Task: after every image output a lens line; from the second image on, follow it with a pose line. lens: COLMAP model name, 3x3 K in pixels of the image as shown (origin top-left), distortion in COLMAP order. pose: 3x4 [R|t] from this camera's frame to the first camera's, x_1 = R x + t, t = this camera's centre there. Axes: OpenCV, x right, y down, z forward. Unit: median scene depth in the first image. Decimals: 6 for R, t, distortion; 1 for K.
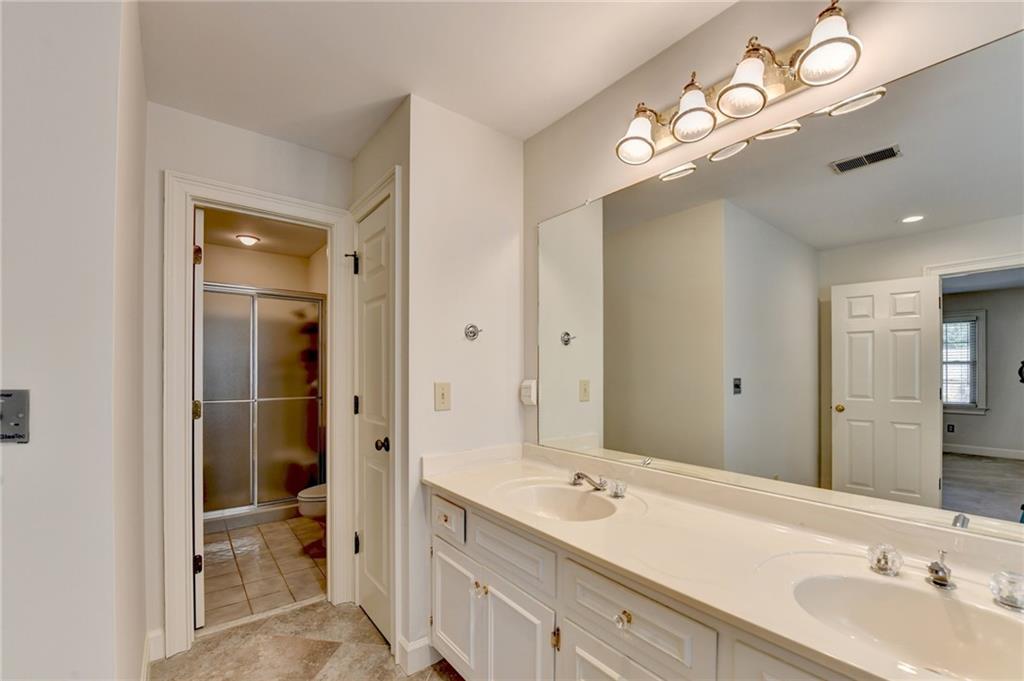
lens RADIAL K [[430.9, 0, 498.5], [0, 430.9, 368.5], [0, 0, 1]] dist [-0.019707, -0.000518]
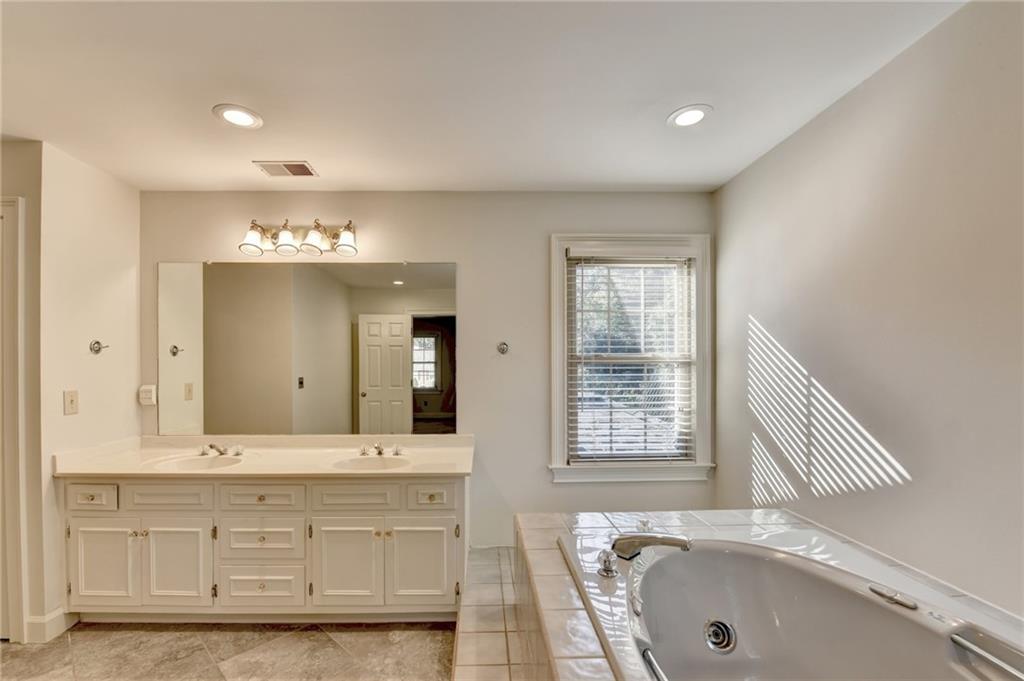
lens RADIAL K [[430.9, 0, 498.5], [0, 430.9, 368.5], [0, 0, 1]] dist [-0.019707, -0.000518]
pose [[0.573041, -0.007857, 0.819489, -0.385217], [-0.004878, 0.999904, 0.012998, -0.045833], [-0.819512, -0.011446, 0.572948, -0.589486]]
